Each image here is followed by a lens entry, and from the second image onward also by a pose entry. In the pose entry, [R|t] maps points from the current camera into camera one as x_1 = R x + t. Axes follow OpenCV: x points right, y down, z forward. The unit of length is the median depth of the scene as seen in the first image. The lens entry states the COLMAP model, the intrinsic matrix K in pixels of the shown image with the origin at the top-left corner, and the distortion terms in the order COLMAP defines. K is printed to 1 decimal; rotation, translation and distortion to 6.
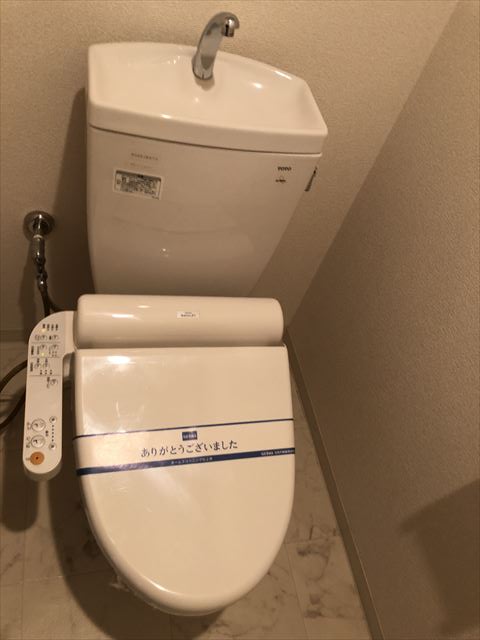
lens RADIAL K [[525.9, 0, 242.3], [0, 525.9, 318.1], [0, 0, 1]] dist [0.019004, -0.002766]
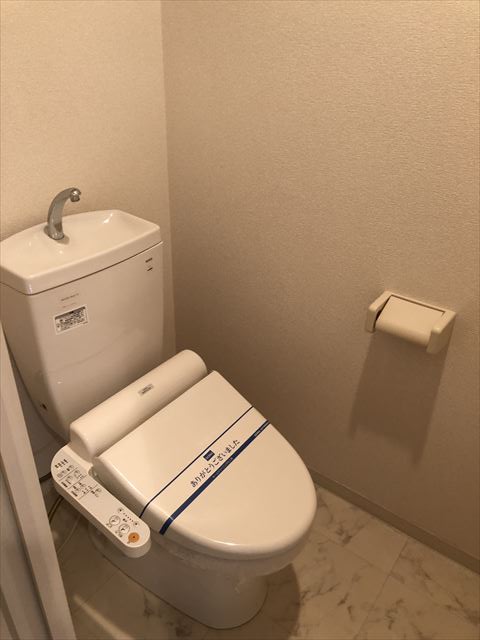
lens RADIAL K [[525.9, 0, 238.9], [0, 525.9, 322.2], [0, 0, 1]] dist [0.019004, -0.002766]
pose [[0.728471, -0.531311, 0.432479, -0.439719], [0.613505, 0.786869, -0.066706, 0.095516], [-0.304863, 0.313922, 0.899173, -0.311061]]
